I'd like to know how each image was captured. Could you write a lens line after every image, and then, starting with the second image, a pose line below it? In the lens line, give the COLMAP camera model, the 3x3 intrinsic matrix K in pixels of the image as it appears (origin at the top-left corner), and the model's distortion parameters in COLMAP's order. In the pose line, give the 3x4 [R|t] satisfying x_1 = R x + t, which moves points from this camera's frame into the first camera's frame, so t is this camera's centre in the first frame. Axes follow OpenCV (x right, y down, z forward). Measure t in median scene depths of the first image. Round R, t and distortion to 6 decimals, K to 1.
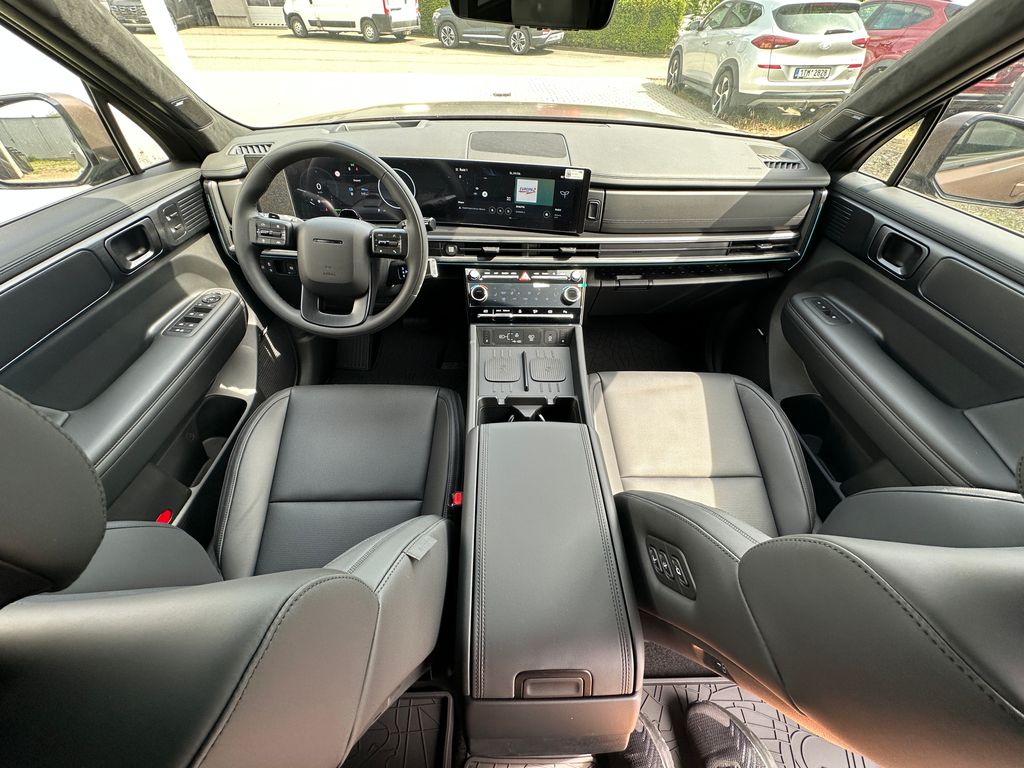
lens RADIAL K [[408.5, 0, 509.7], [0, 408.5, 382.5], [0, 0, 1]] dist [-0.003292, 0.000573]
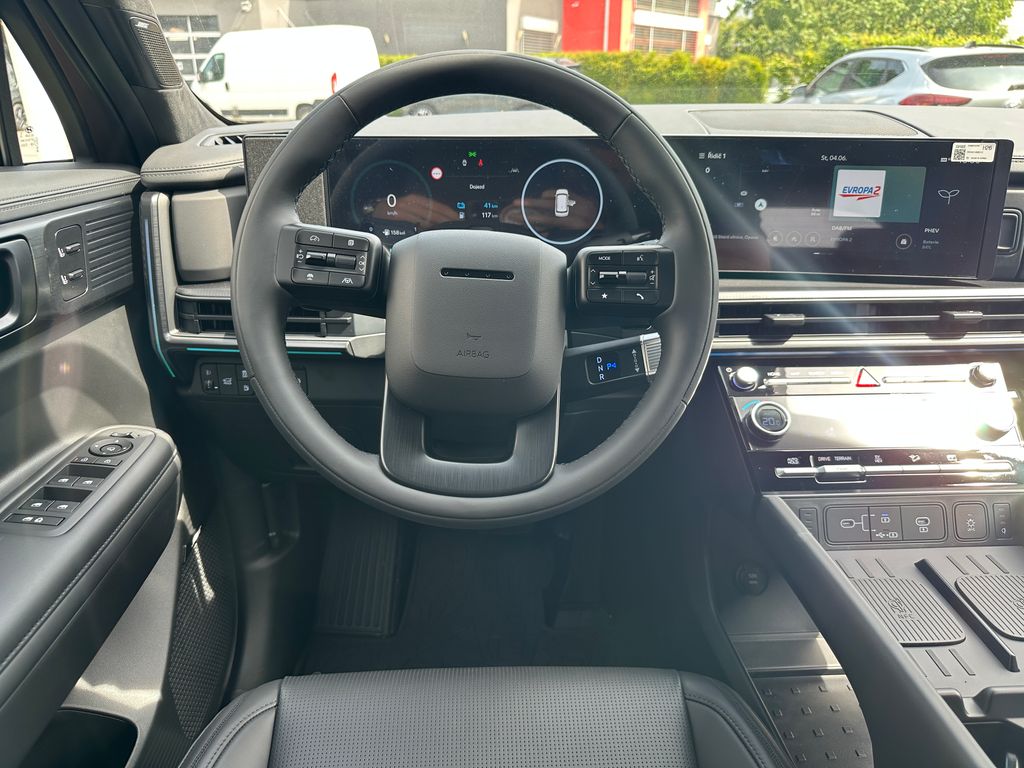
lens RADIAL K [[724.1, 0, 509.0], [0, 724.1, 386.3], [0, 0, 1]] dist [0.025107, -0.042729]
pose [[0.999605, -0.028098, 0.000586, -0.331273], [0.026466, 0.934146, -0.355908, 0.002201], [0.009453, 0.355783, 0.934521, 0.309624]]
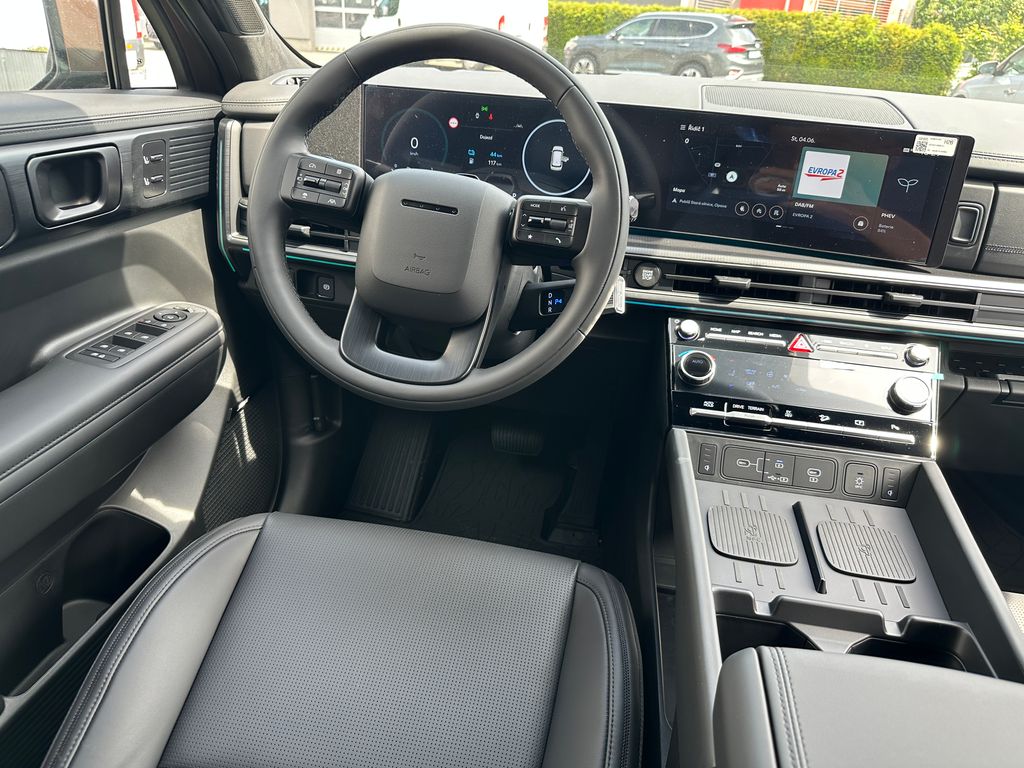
lens RADIAL K [[724.1, 0, 517.2], [0, 724.1, 383.2], [0, 0, 1]] dist [0.025107, -0.042729]
pose [[0.980769, 0.112802, -0.159275, -0.142430], [-0.156016, 0.943440, -0.292539, 0.072788], [0.117267, 0.311763, 0.942896, 0.205805]]
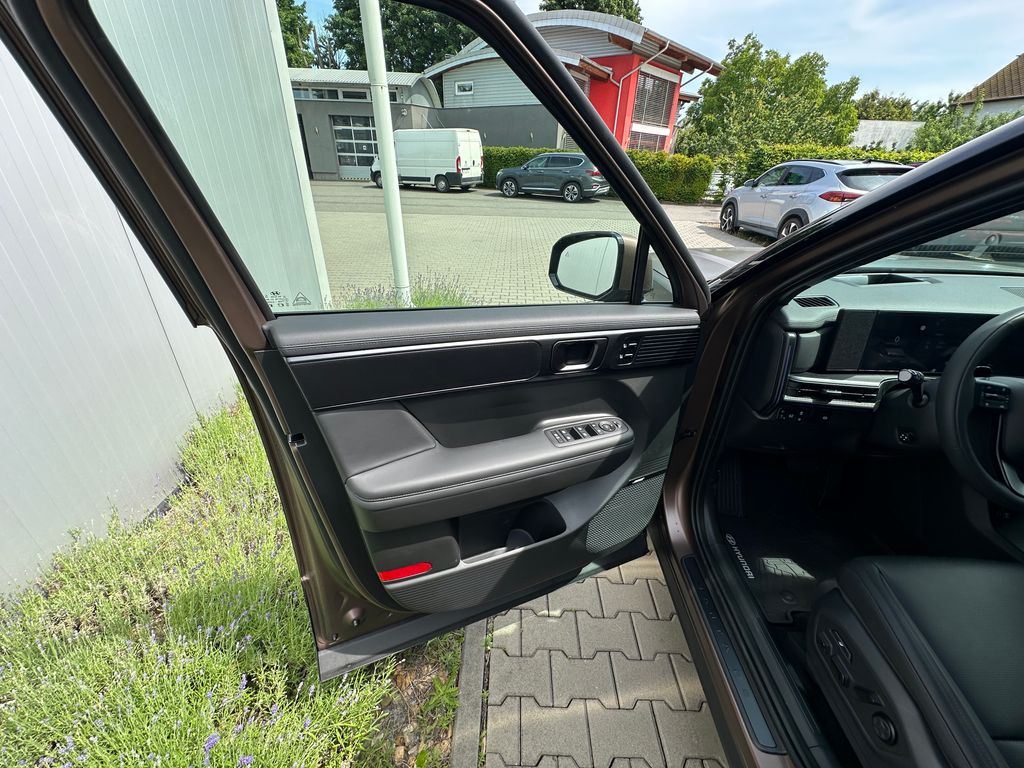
lens RADIAL K [[408.5, 0, 509.3], [0, 408.5, 382.9], [0, 0, 1]] dist [-0.003292, 0.000573]
pose [[0.999022, 0.025368, -0.036224, -1.288858], [-0.033773, 0.966459, -0.254590, -0.103790], [0.028550, 0.255564, 0.966371, 0.073794]]
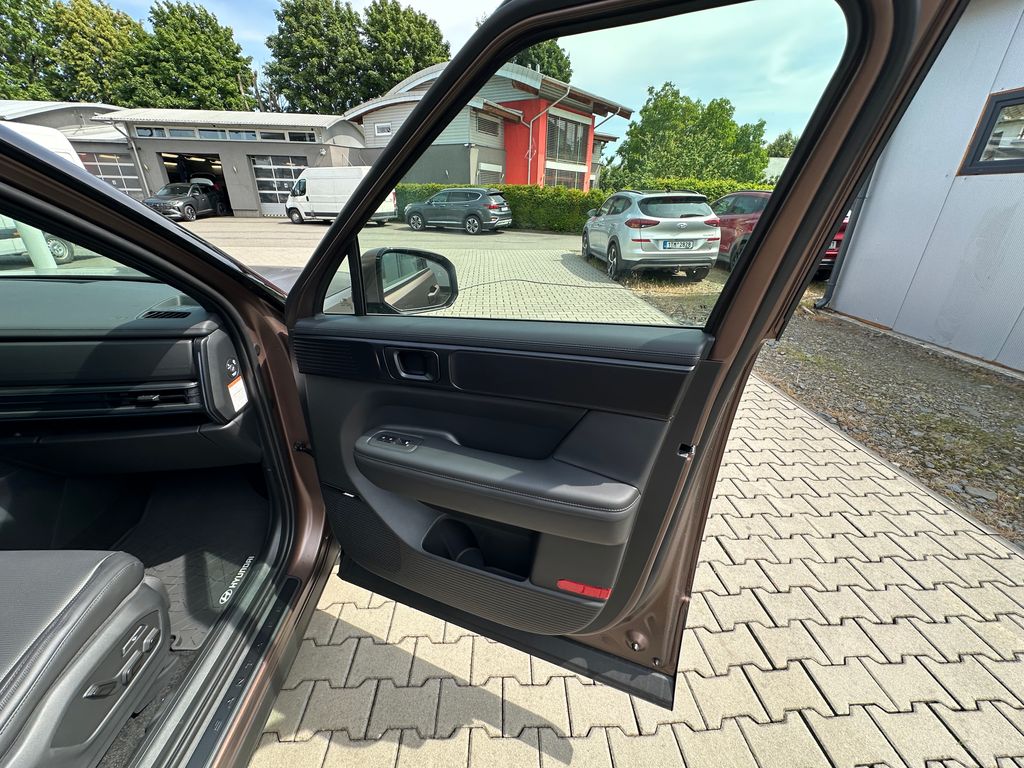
lens RADIAL K [[408.5, 0, 511.9], [0, 408.5, 382.8], [0, 0, 1]] dist [-0.003292, 0.000573]
pose [[0.999770, -0.012107, 0.017708, 1.424117], [0.017204, 0.945643, -0.324750, -0.064484], [-0.012813, 0.324980, 0.945634, 0.147359]]
